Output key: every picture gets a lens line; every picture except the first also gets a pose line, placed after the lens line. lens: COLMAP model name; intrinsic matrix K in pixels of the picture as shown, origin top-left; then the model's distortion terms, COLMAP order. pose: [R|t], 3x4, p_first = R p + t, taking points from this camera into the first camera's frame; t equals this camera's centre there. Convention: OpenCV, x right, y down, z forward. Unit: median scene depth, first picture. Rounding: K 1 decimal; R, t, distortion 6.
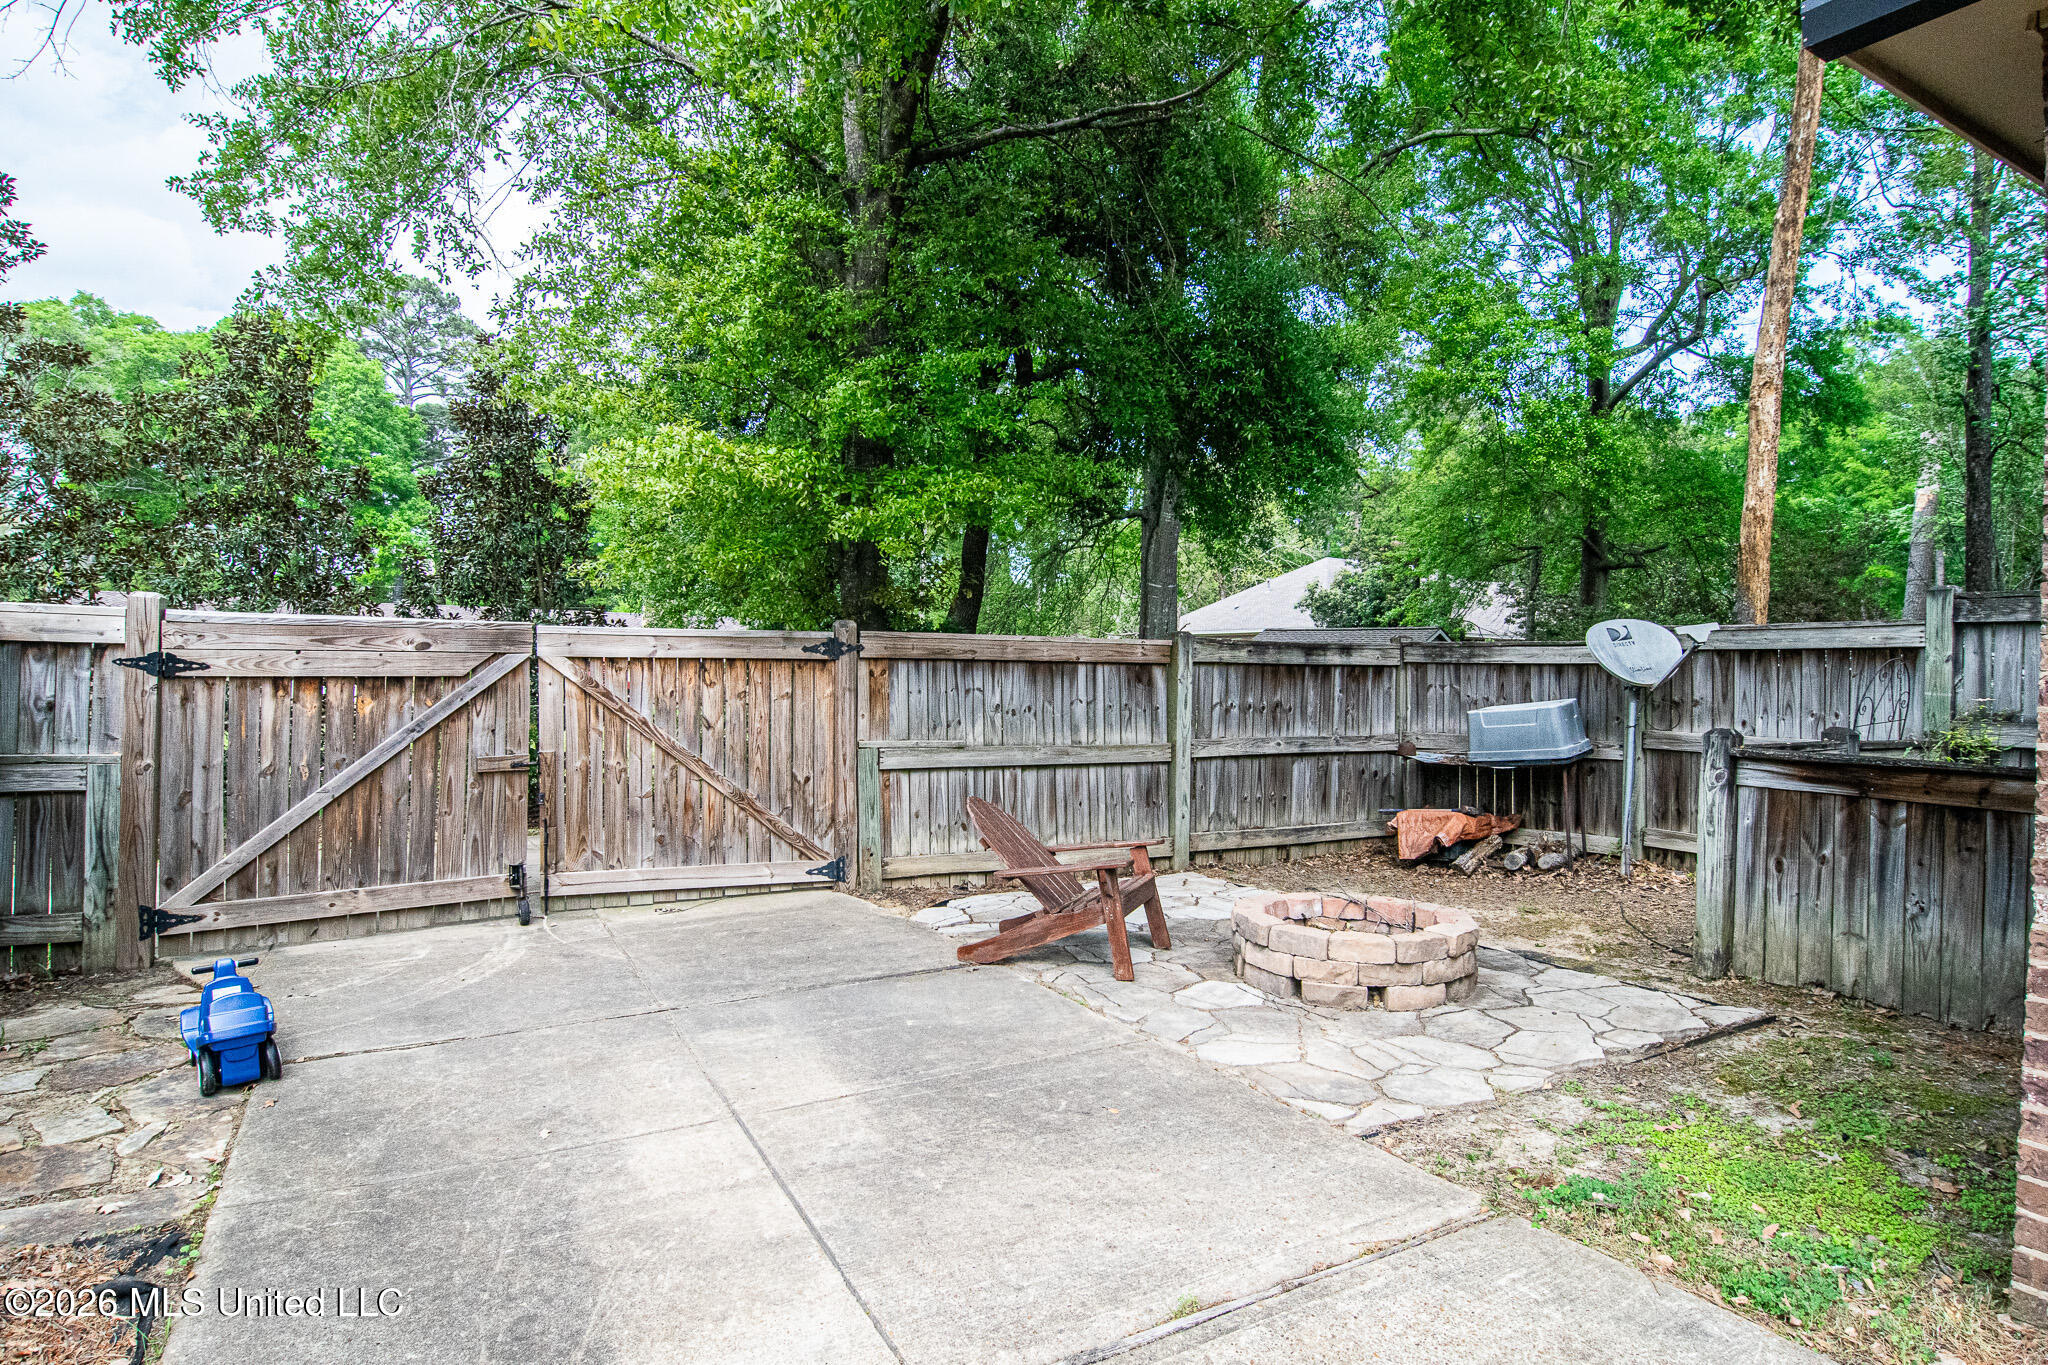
lens RADIAL K [[1097.8, 0, 1019.3], [0, 1097.8, 680.0], [0, 0, 1]] dist [-0.013341, -0.008279]
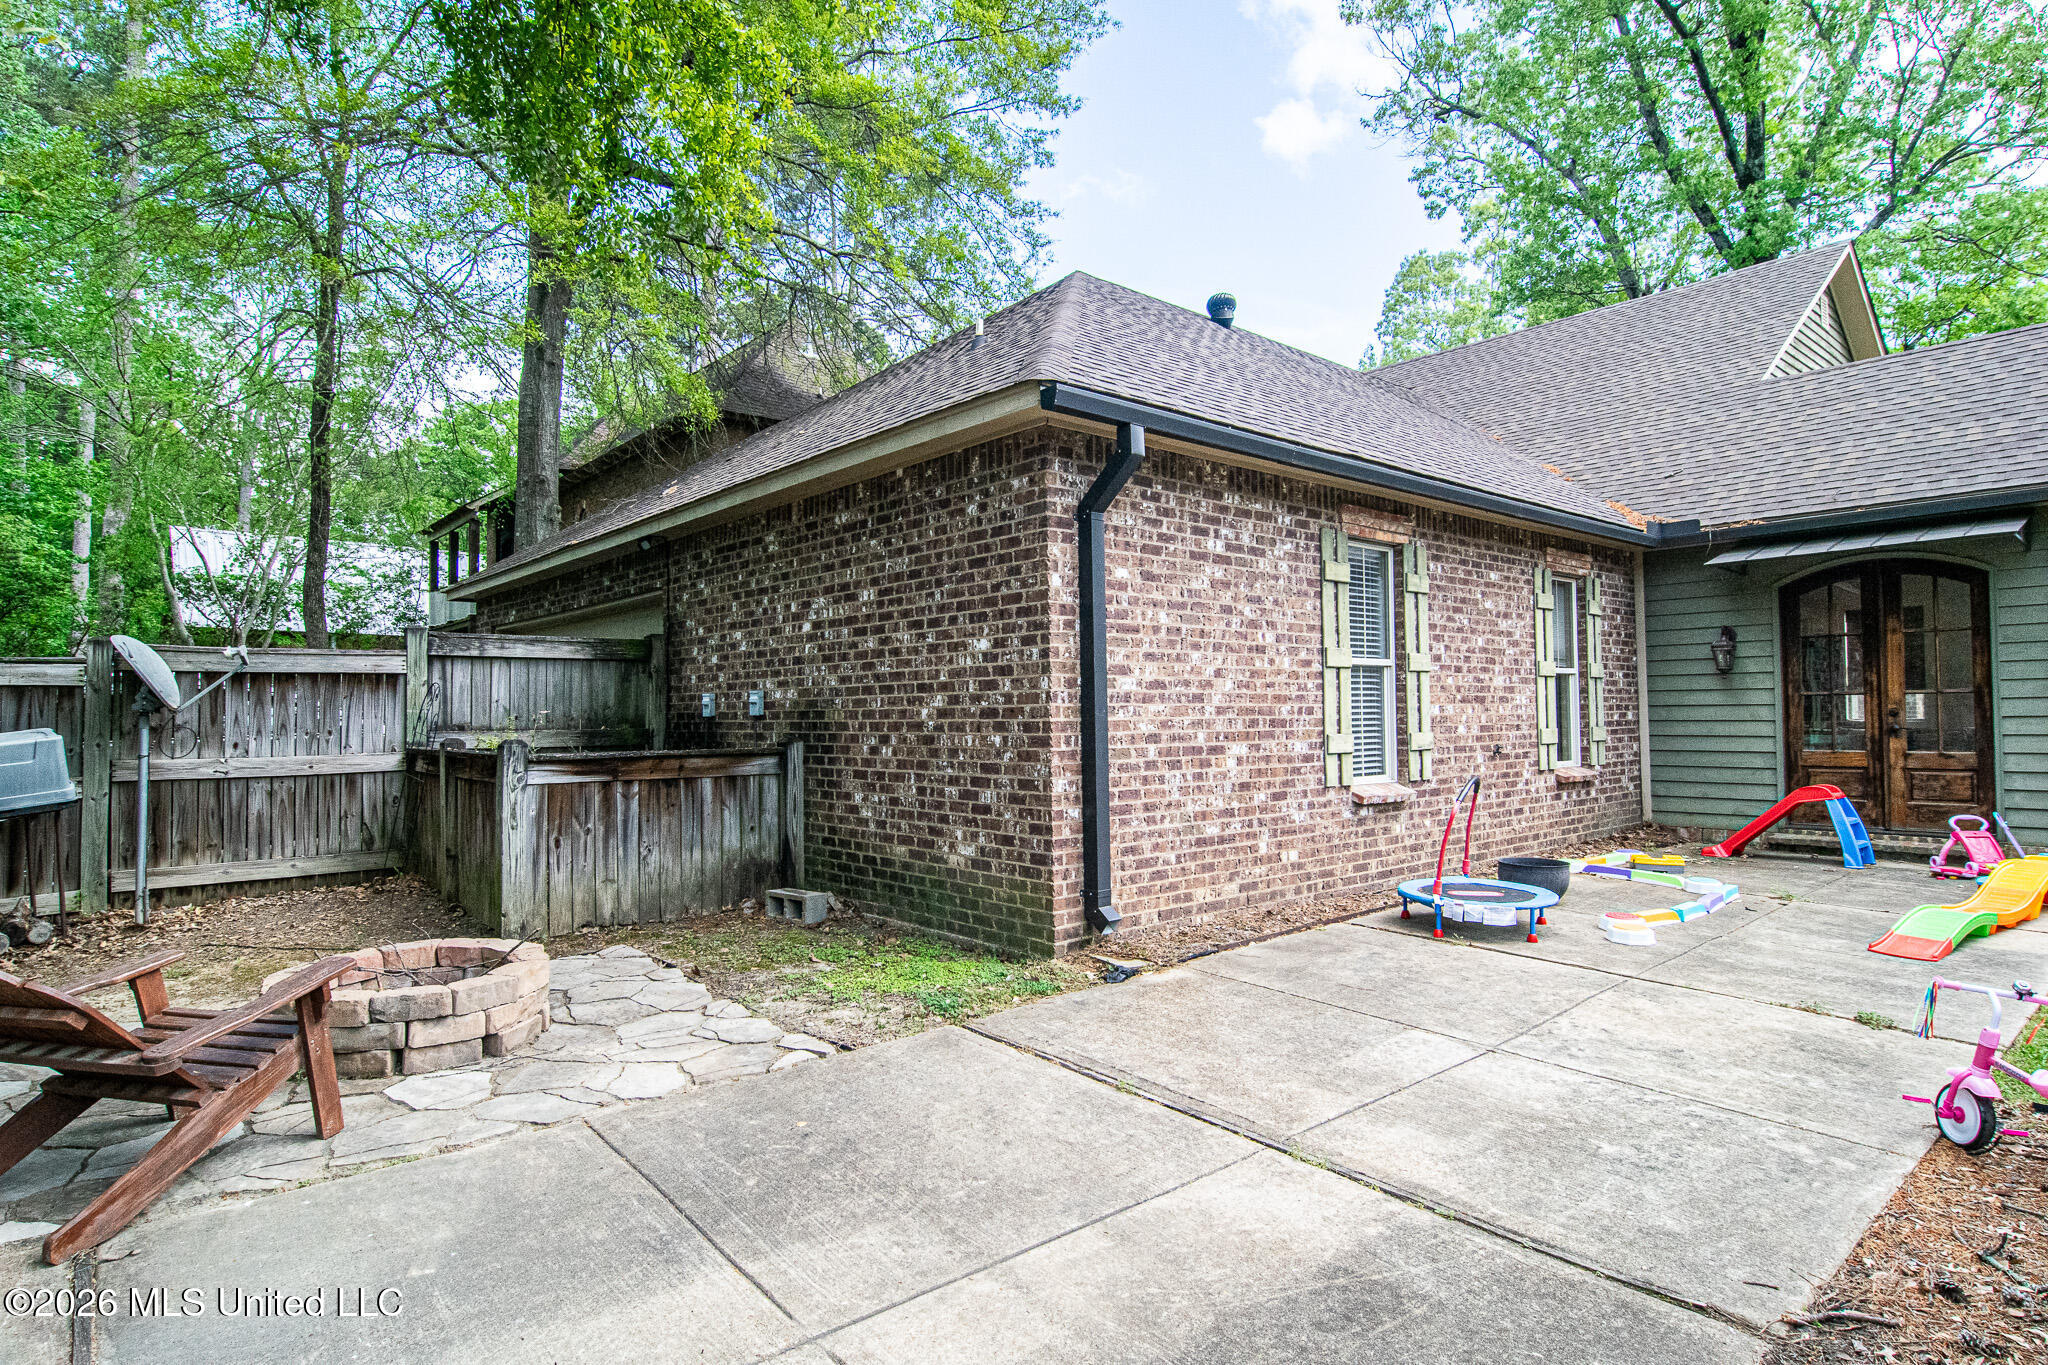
lens RADIAL K [[1097.8, 0, 1019.3], [0, 1097.8, 680.0], [0, 0, 1]] dist [-0.013341, -0.008279]
pose [[-0.189000, 0.010155, 0.981925, -0.782164], [0.014069, 0.999872, -0.007633, -0.005265], [-0.981876, 0.012372, -0.189119, 0.815279]]
